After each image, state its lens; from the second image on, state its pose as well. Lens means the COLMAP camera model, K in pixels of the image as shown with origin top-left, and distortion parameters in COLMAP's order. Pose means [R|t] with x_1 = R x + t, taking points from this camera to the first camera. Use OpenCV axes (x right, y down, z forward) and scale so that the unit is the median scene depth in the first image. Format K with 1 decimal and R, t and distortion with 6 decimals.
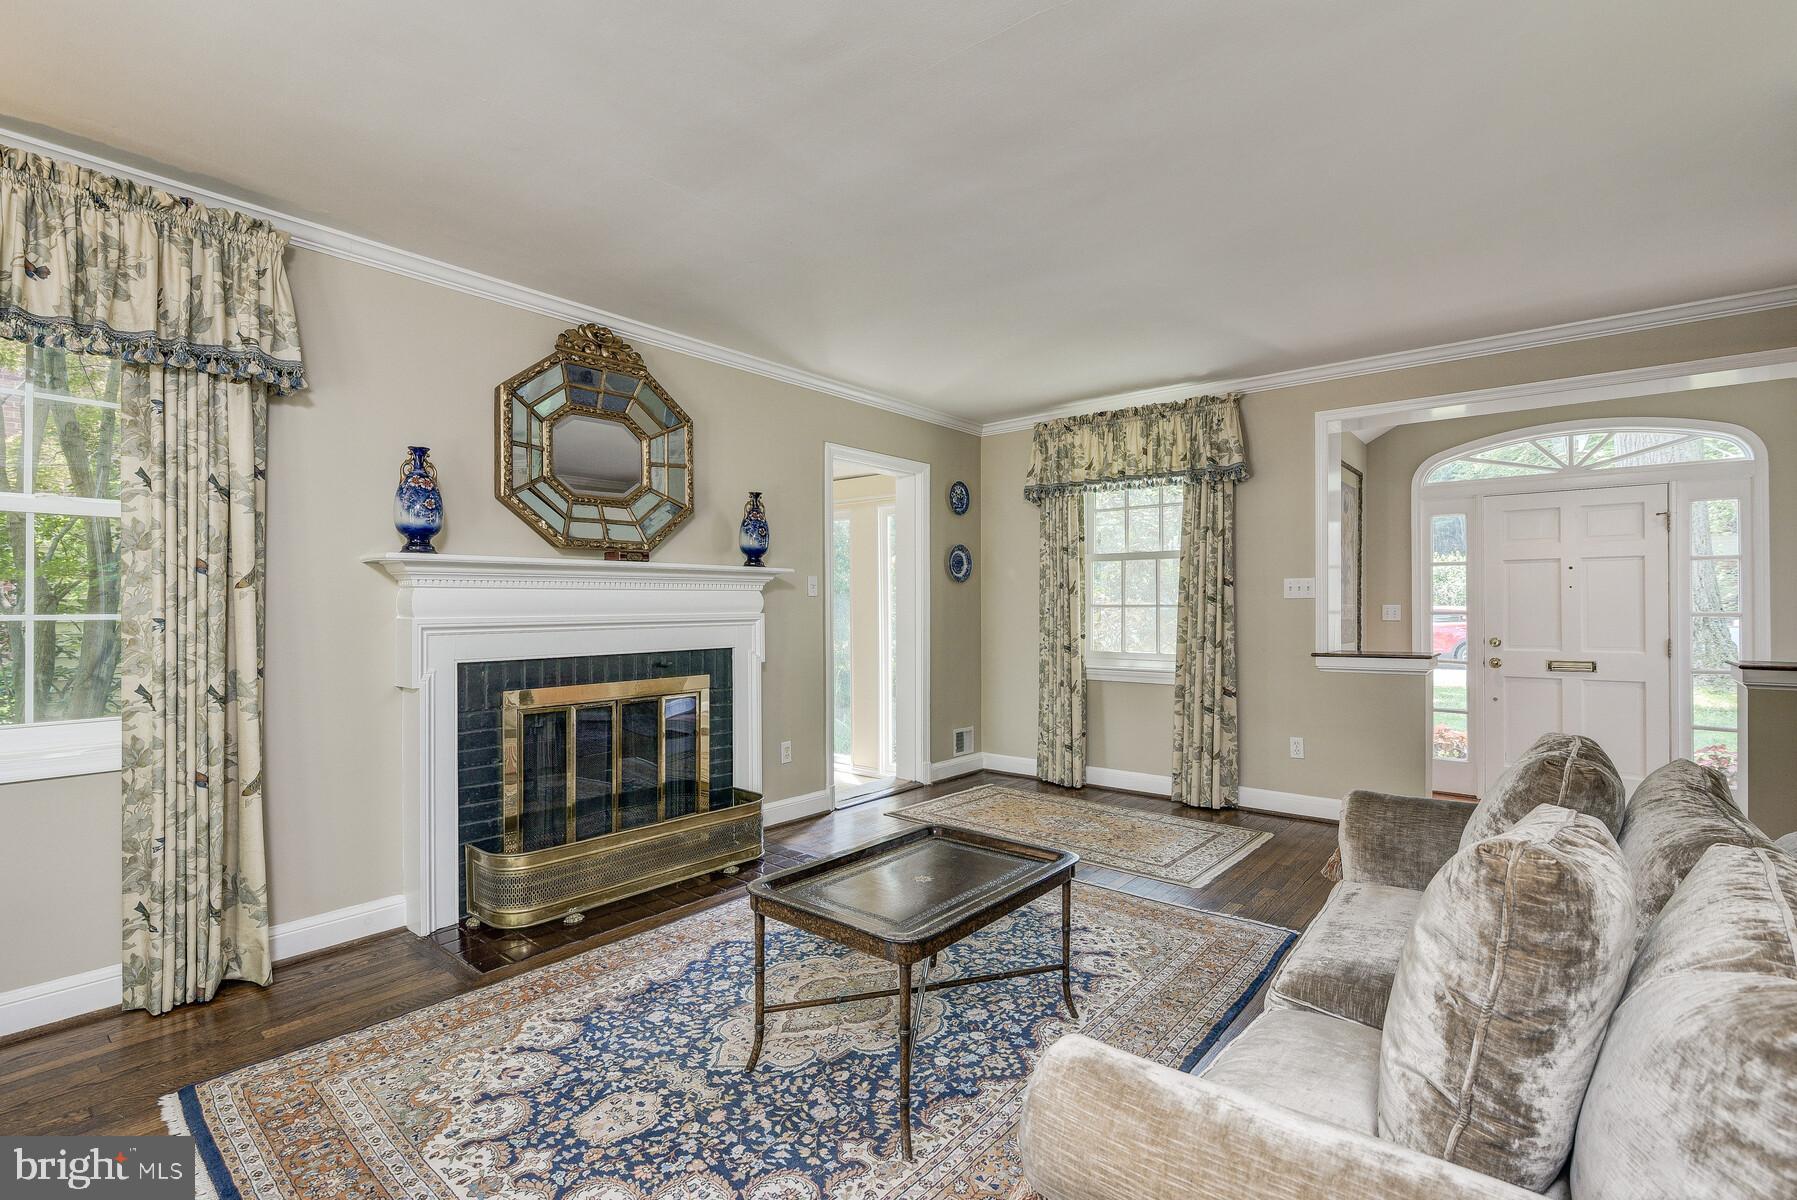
lens RADIAL K [[821.1, 0, 889.5], [0, 821.1, 598.6], [0, 0, 1]] dist [-0.011372, 0.003138]
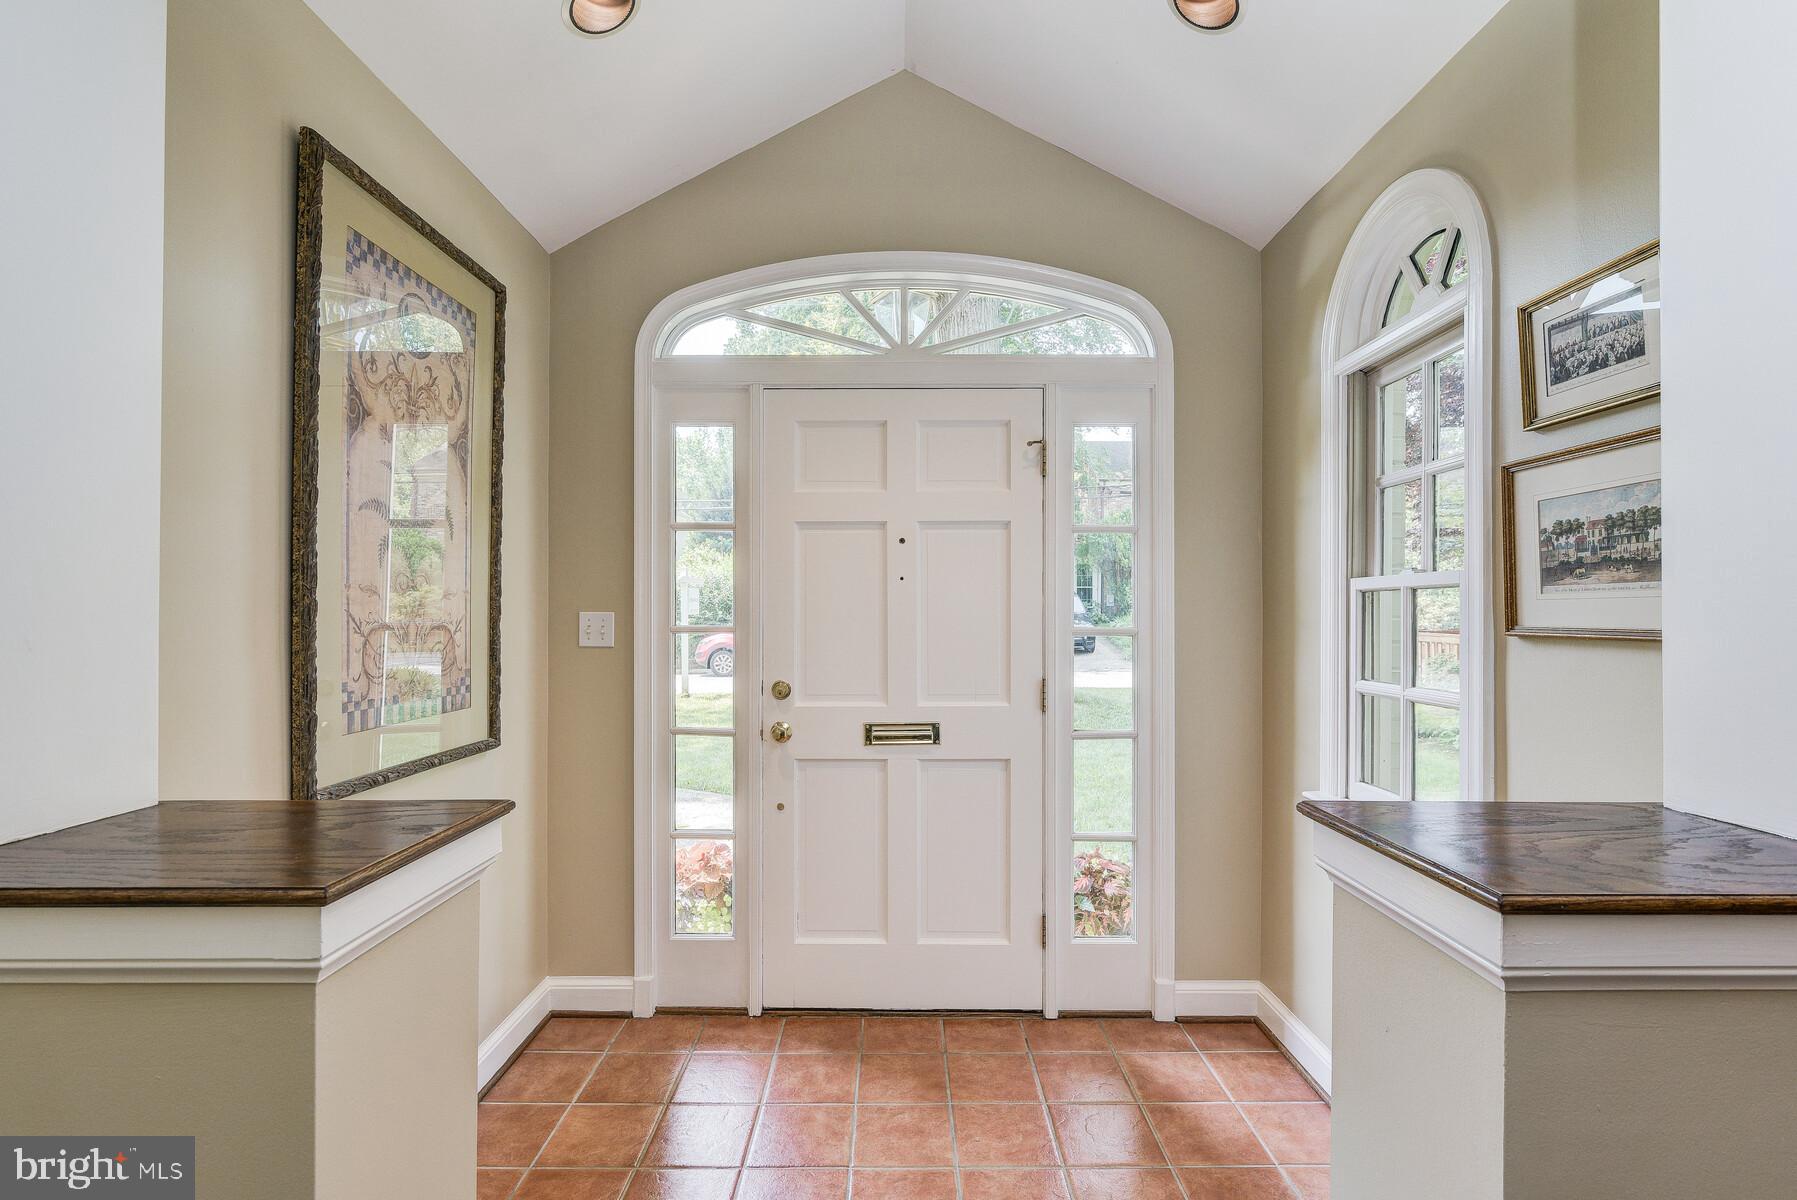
lens RADIAL K [[821.1, 0, 903.6], [0, 821.1, 612.4], [0, 0, 1]] dist [-0.011372, 0.003138]
pose [[0.756178, 0.003044, 0.654359, 0.564417], [-0.008104, 0.999956, 0.004714, 0.005153], [-0.654316, -0.008868, 0.756169, 0.689437]]
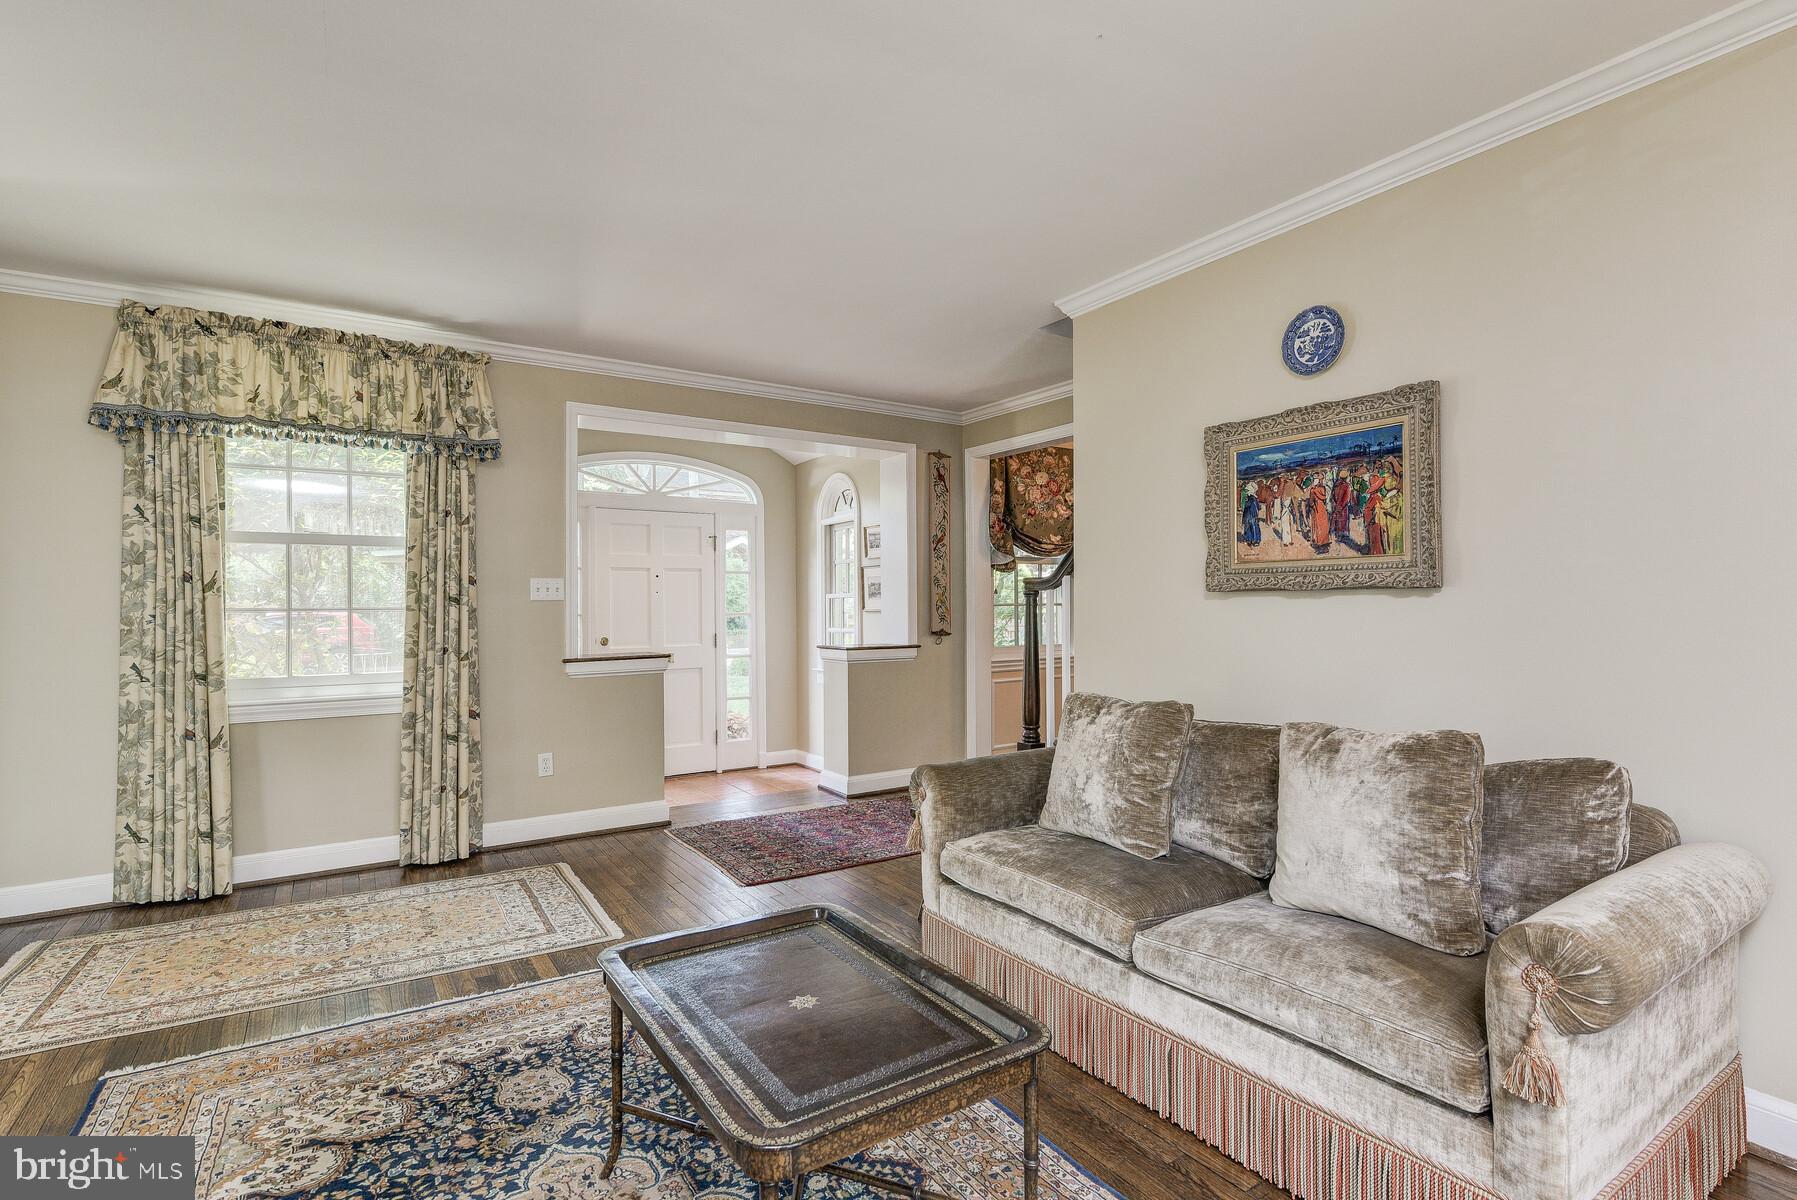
lens RADIAL K [[857.3, 0, 896.7], [0, 857.3, 604.2], [0, 0, 1]] dist [-0.001185, -0.000098]
pose [[0.284621, 0.001368, 0.958639, -0.297389], [-0.002585, 0.999996, -0.000660, 0.003531], [-0.958637, -0.002290, 0.284624, 0.346838]]
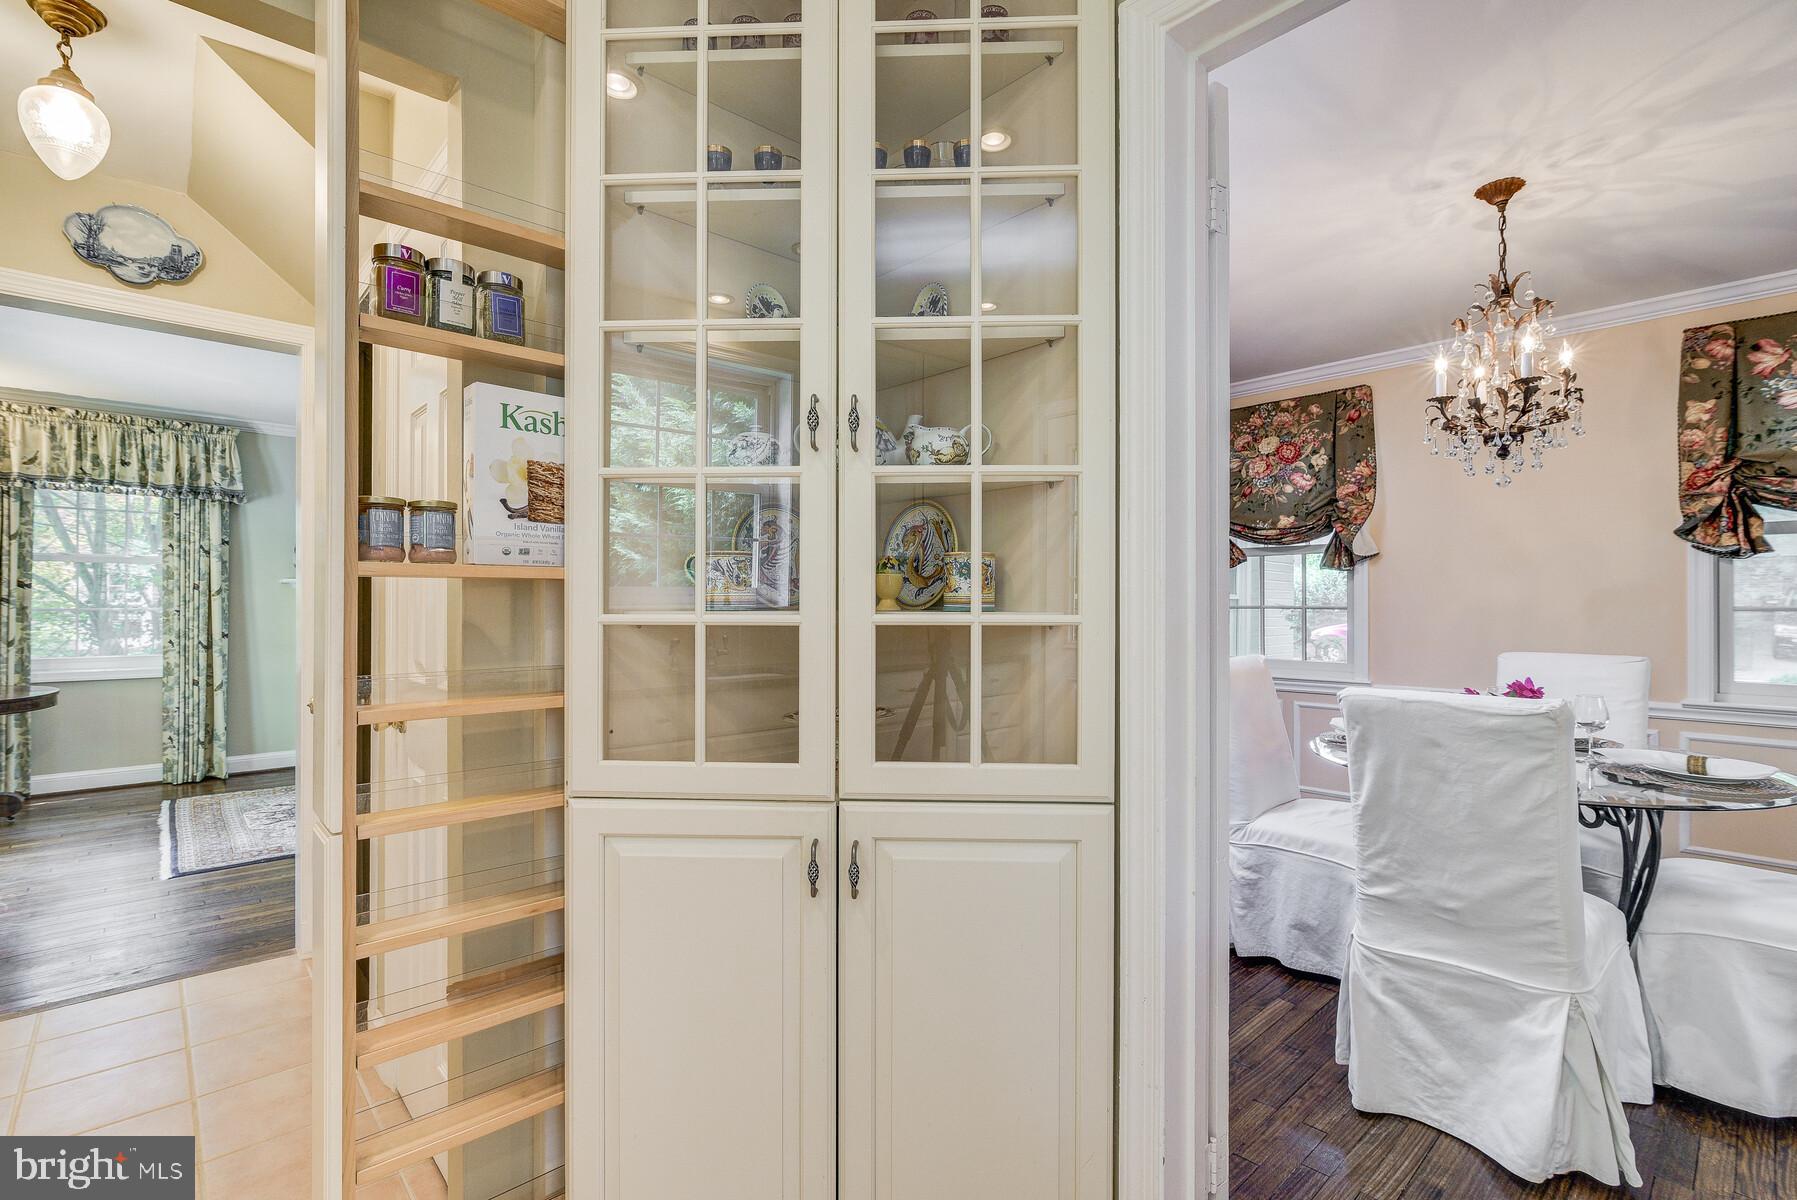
lens RADIAL K [[821.1, 0, 898.4], [0, 821.1, 598.9], [0, 0, 1]] dist [-0.011372, 0.003138]
pose [[0.992455, 0.002728, -0.122576, 0.702435], [-0.002647, 0.999996, 0.000827, -0.006941], [0.122578, -0.000497, 0.992459, -0.513364]]
